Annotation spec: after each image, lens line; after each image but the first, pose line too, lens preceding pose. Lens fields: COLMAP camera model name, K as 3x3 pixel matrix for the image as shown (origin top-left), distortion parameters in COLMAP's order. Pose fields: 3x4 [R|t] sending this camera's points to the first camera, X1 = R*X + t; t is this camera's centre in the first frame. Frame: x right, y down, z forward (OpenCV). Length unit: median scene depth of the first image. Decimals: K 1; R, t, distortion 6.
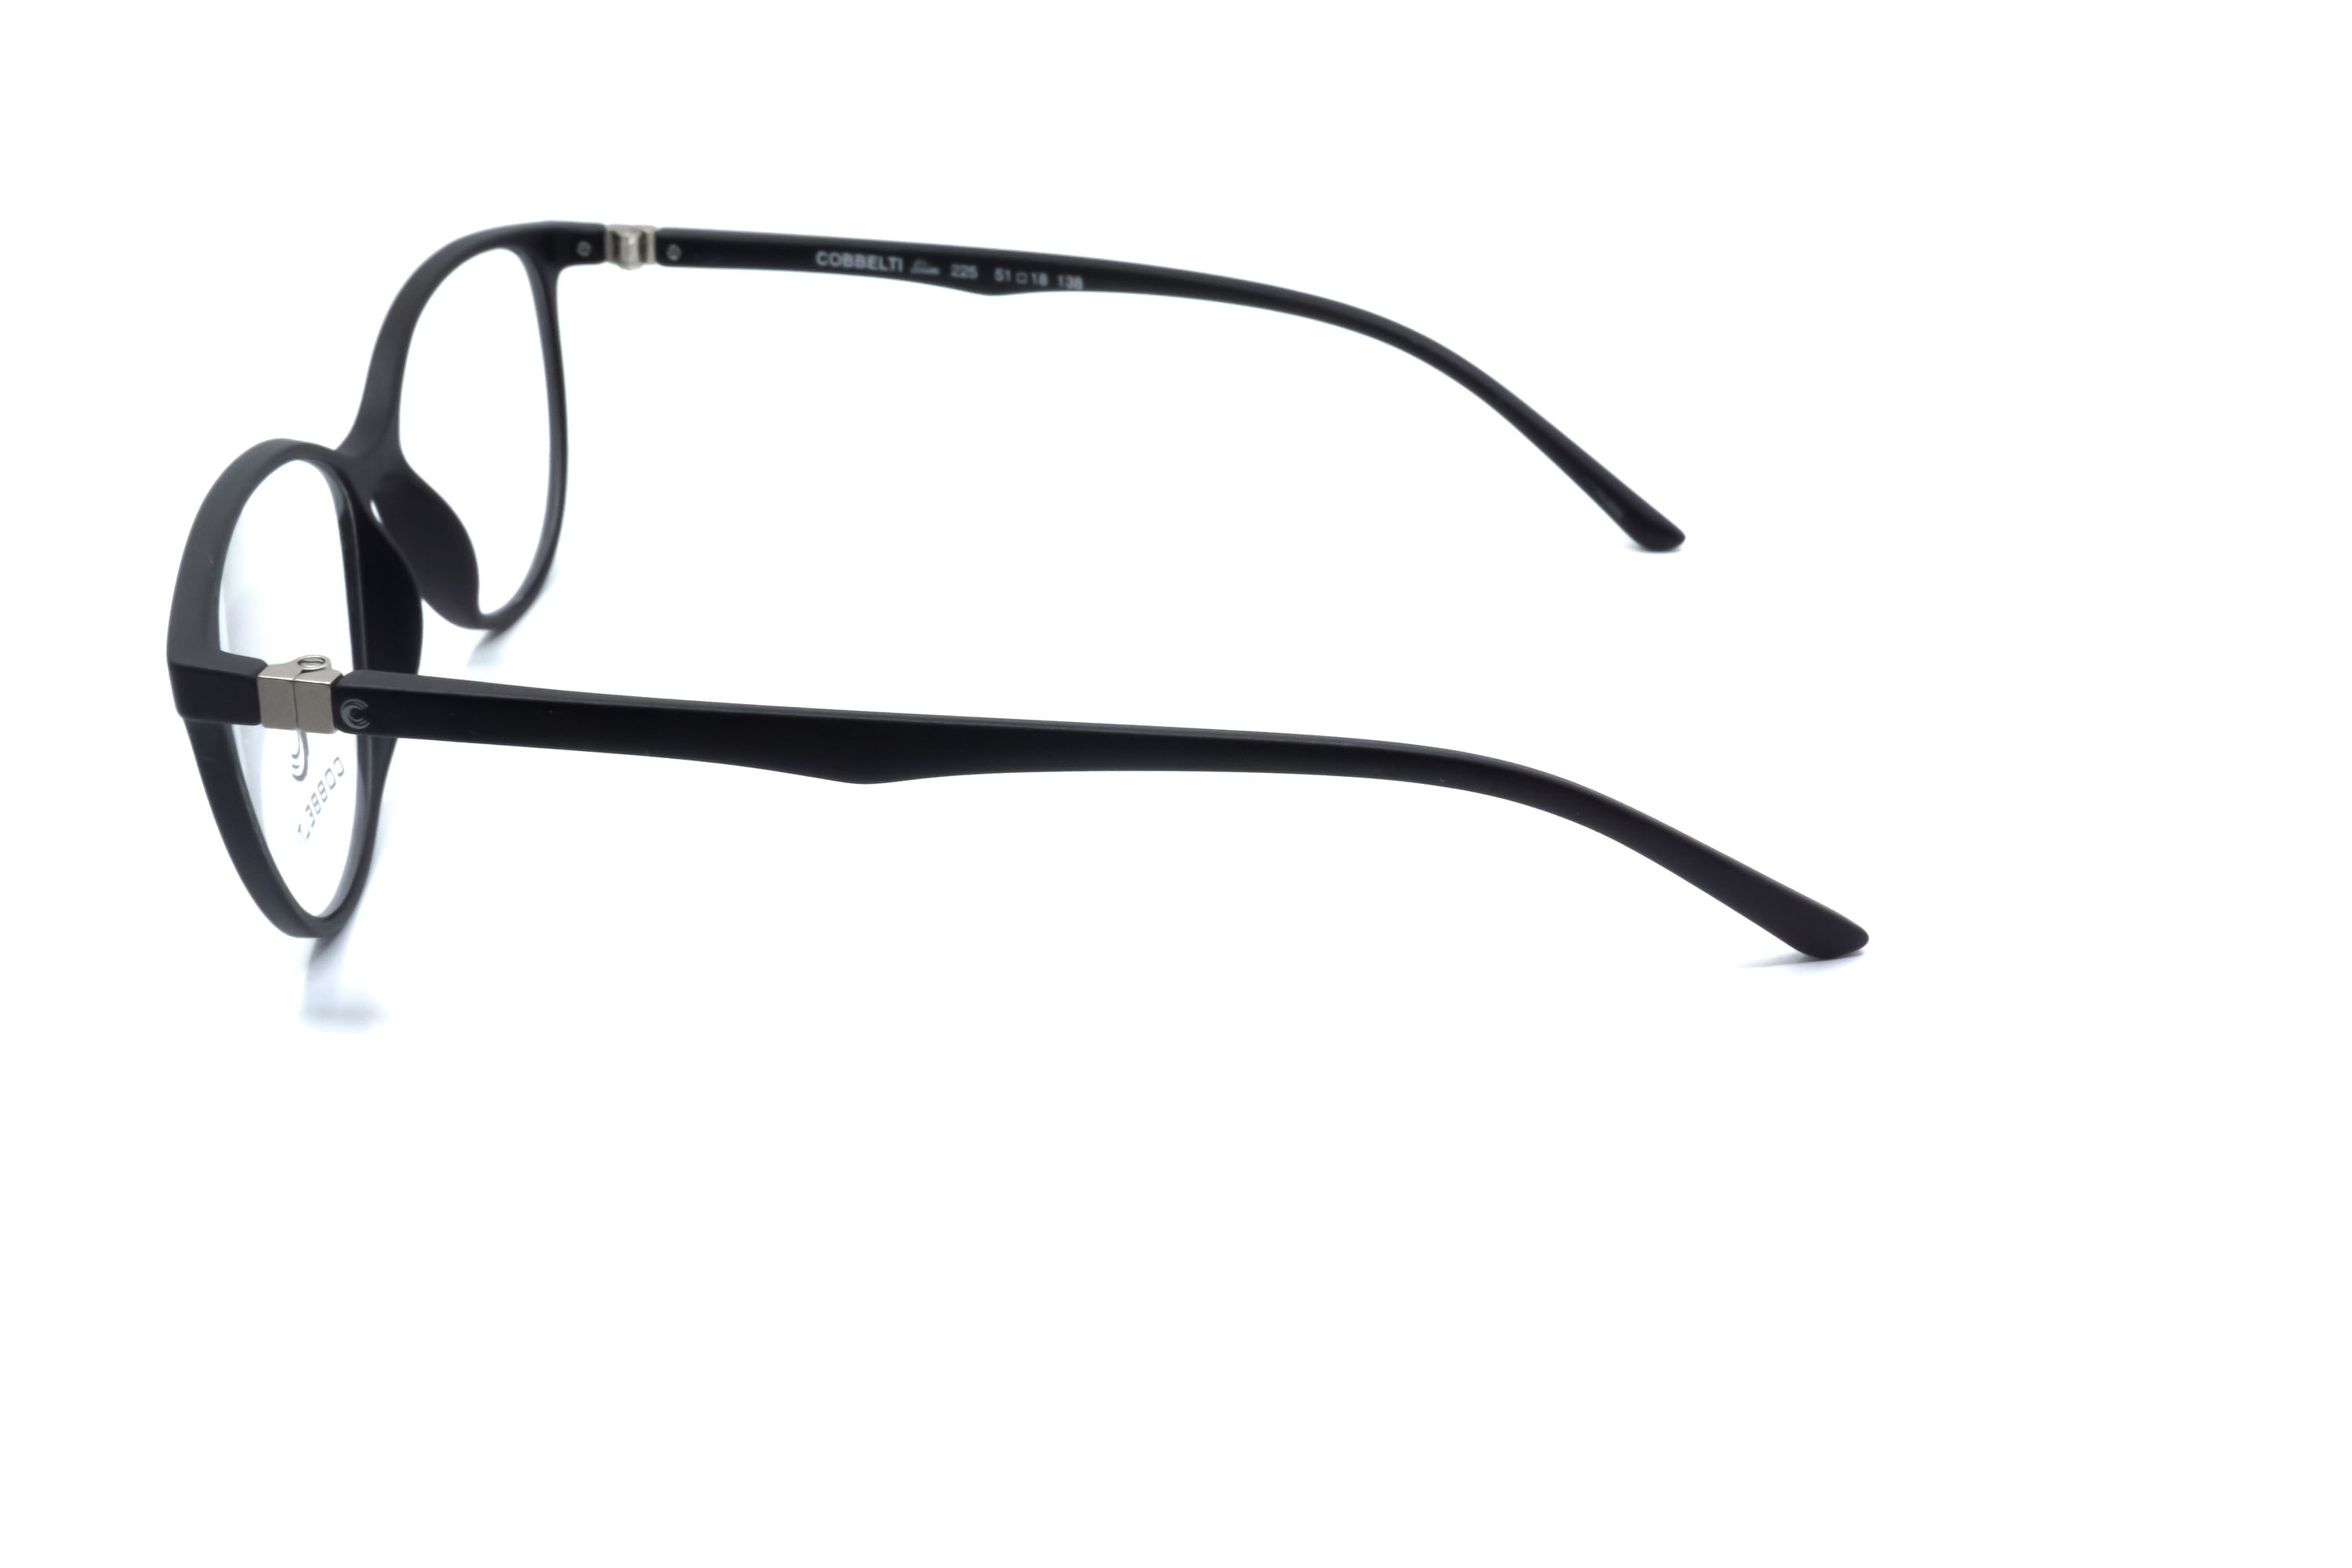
lens RADIAL K [[2640.2, 0, 1176.0], [0, 2640.2, 784.0], [0, 0, 1]] dist [-0.000834, 0.028318]
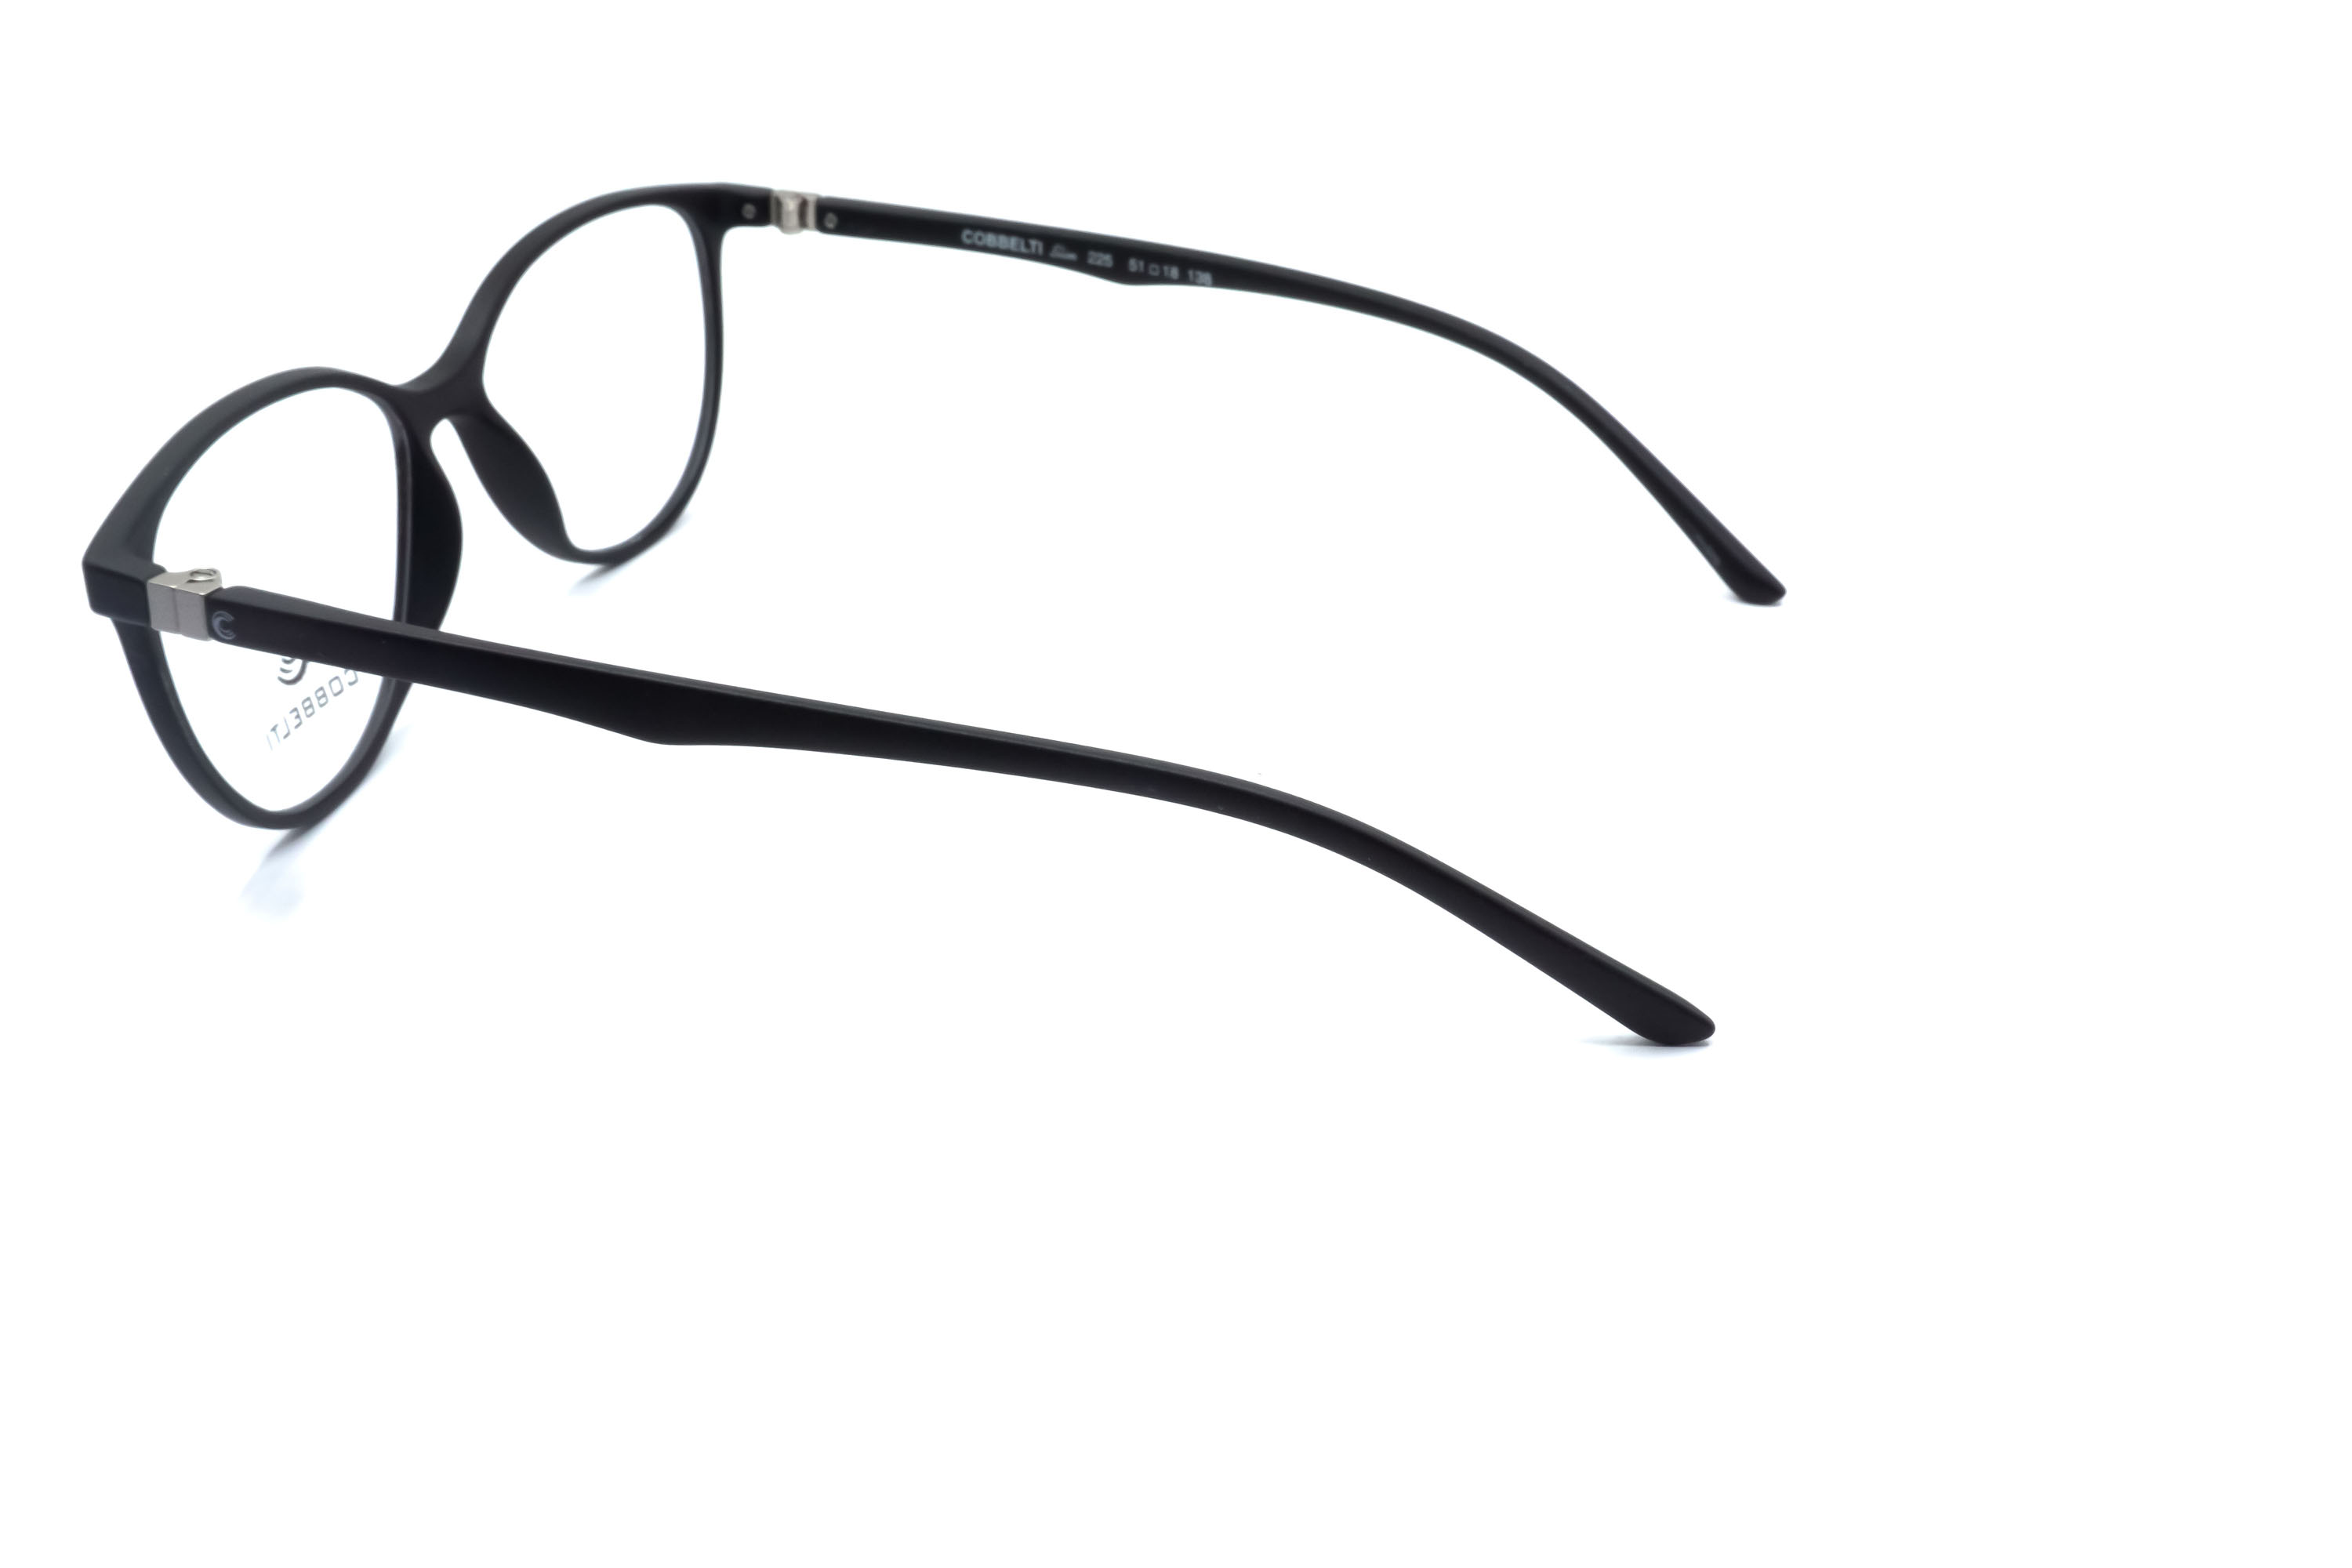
lens RADIAL K [[2640.2, 0, 1176.0], [0, 2640.2, 784.0], [0, 0, 1]] dist [-0.000834, 0.028318]
pose [[0.965178, 0.117636, -0.233654, 0.207575], [-0.116192, 0.993026, 0.019984, -0.018482], [0.234375, 0.007861, 0.972114, 0.027492]]
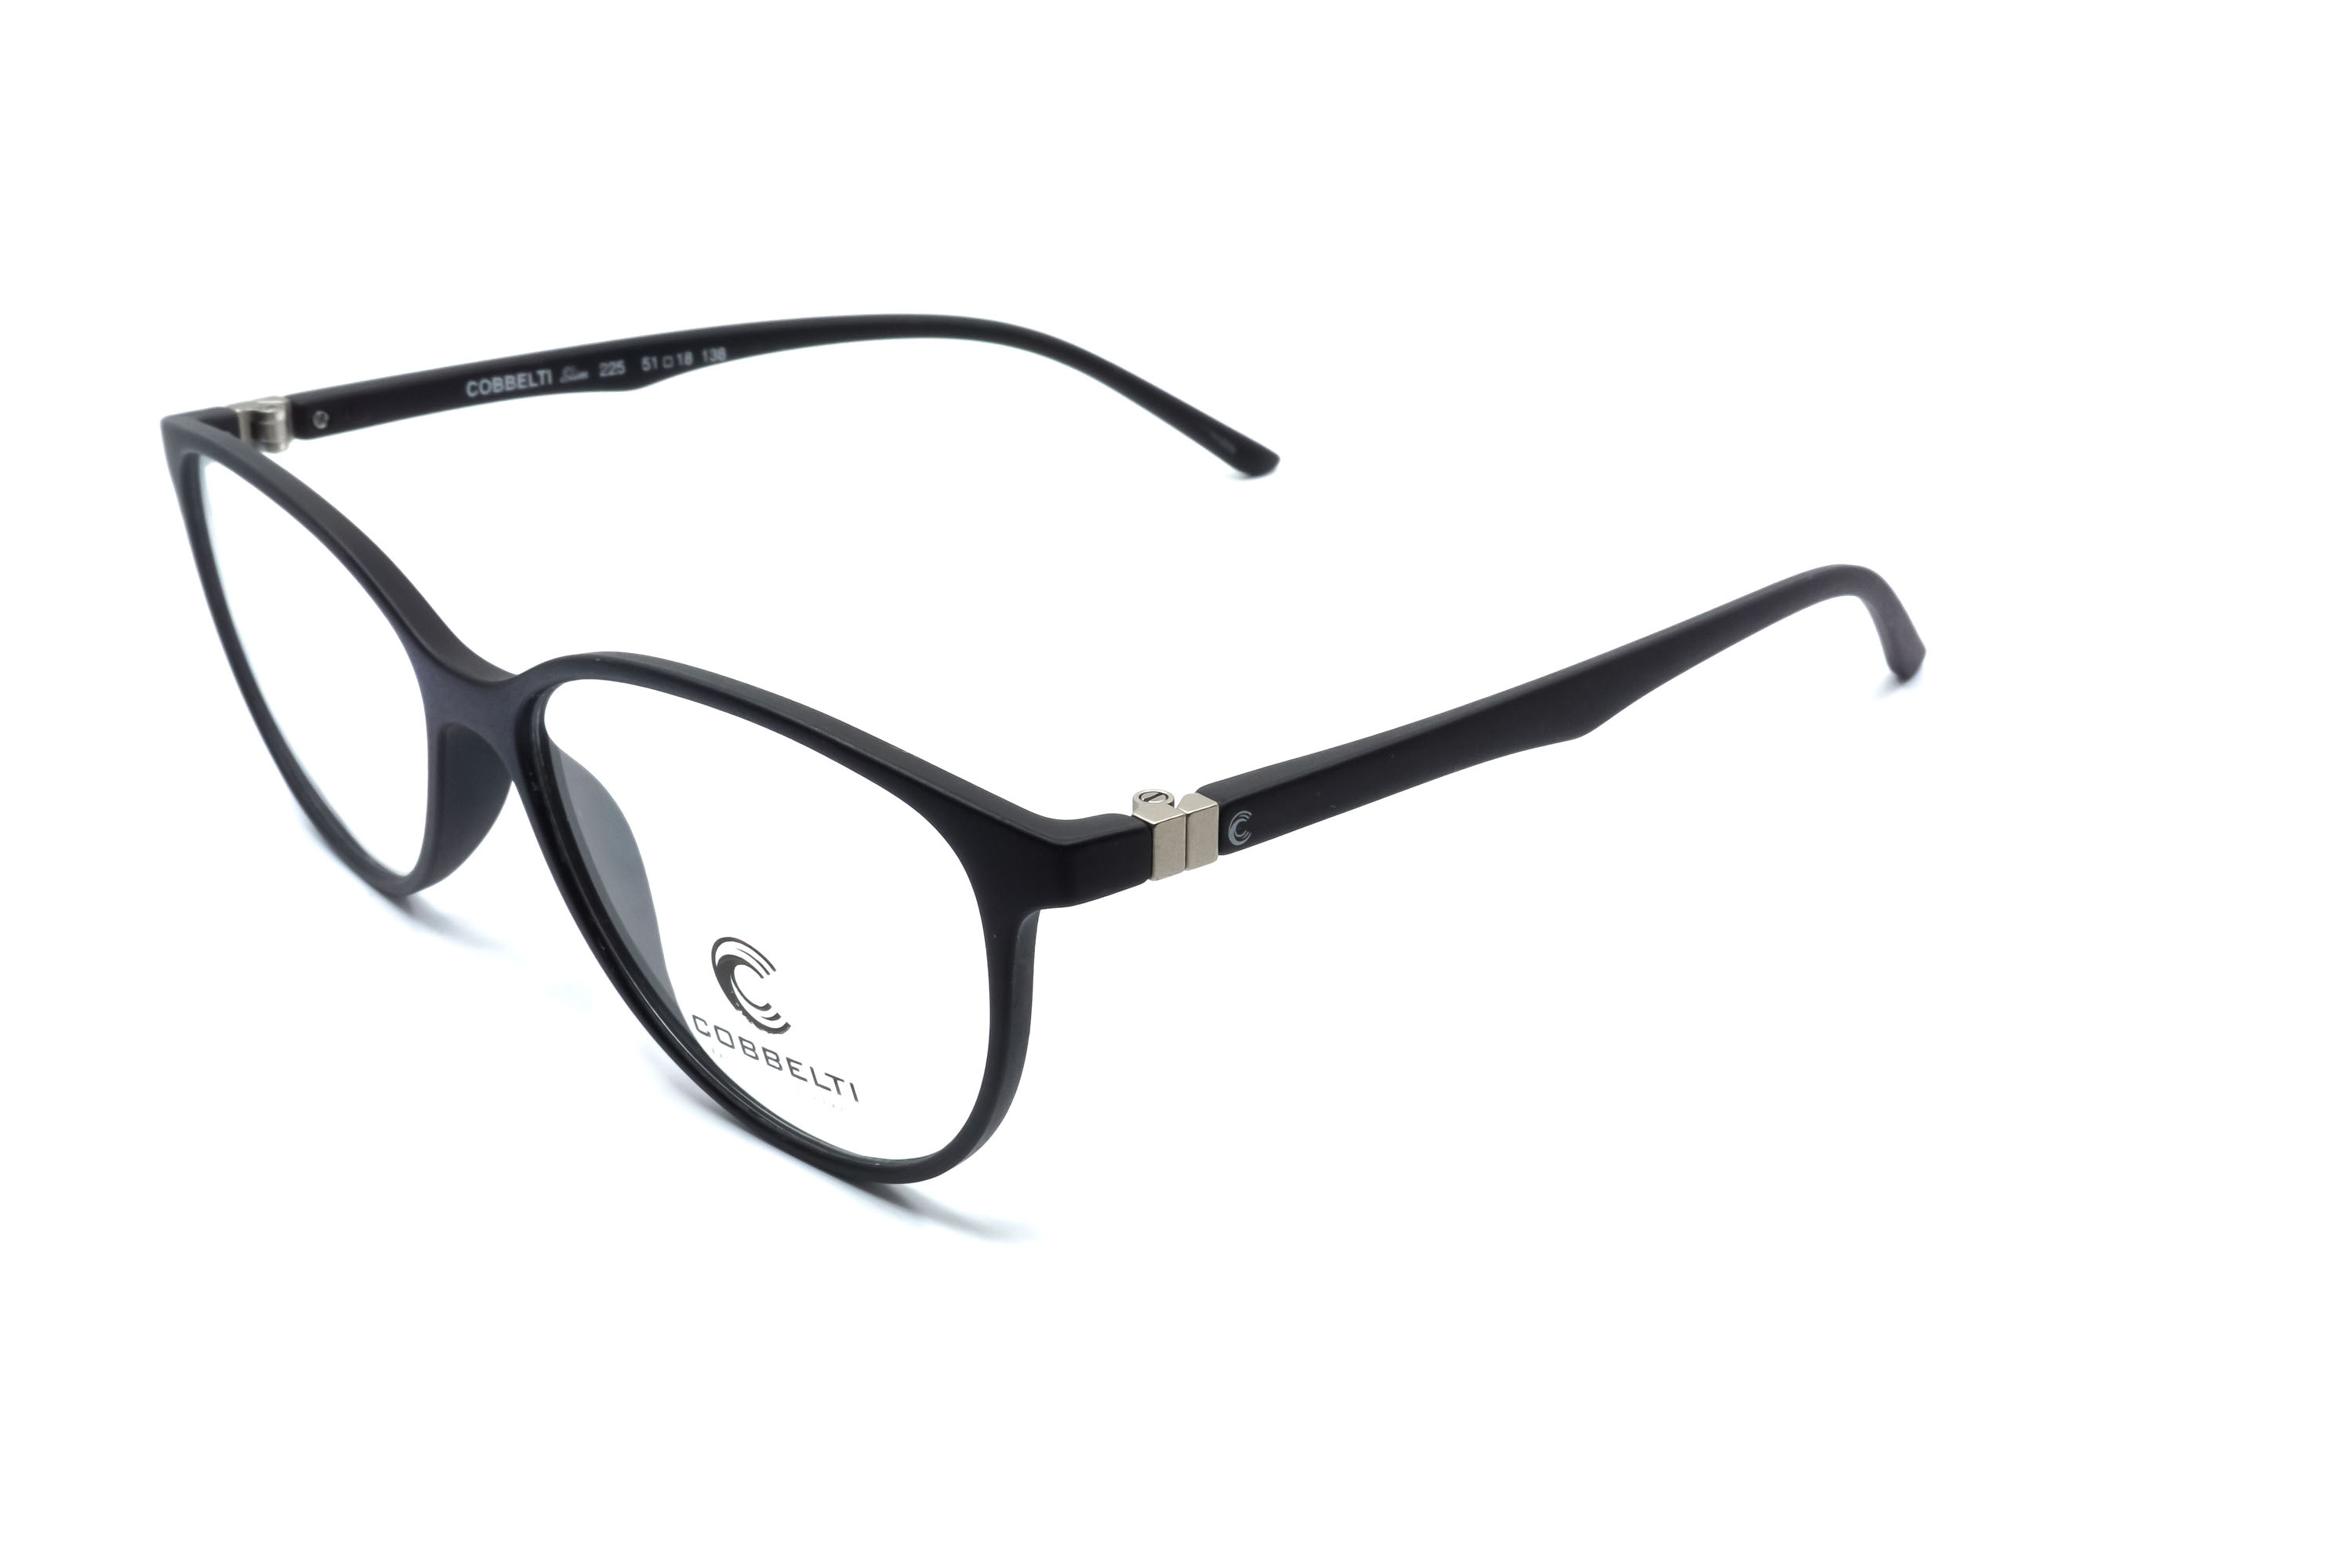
lens RADIAL K [[2664.3, 0, 1176.0], [0, 2664.3, 784.0], [0, 0, 1]] dist [-0.018011, 0.001361]
pose [[0.698347, -0.311790, 0.644281, -0.573565], [0.330725, 0.938846, 0.095862, -0.085231], [-0.634770, 0.146135, 0.758757, 0.214337]]
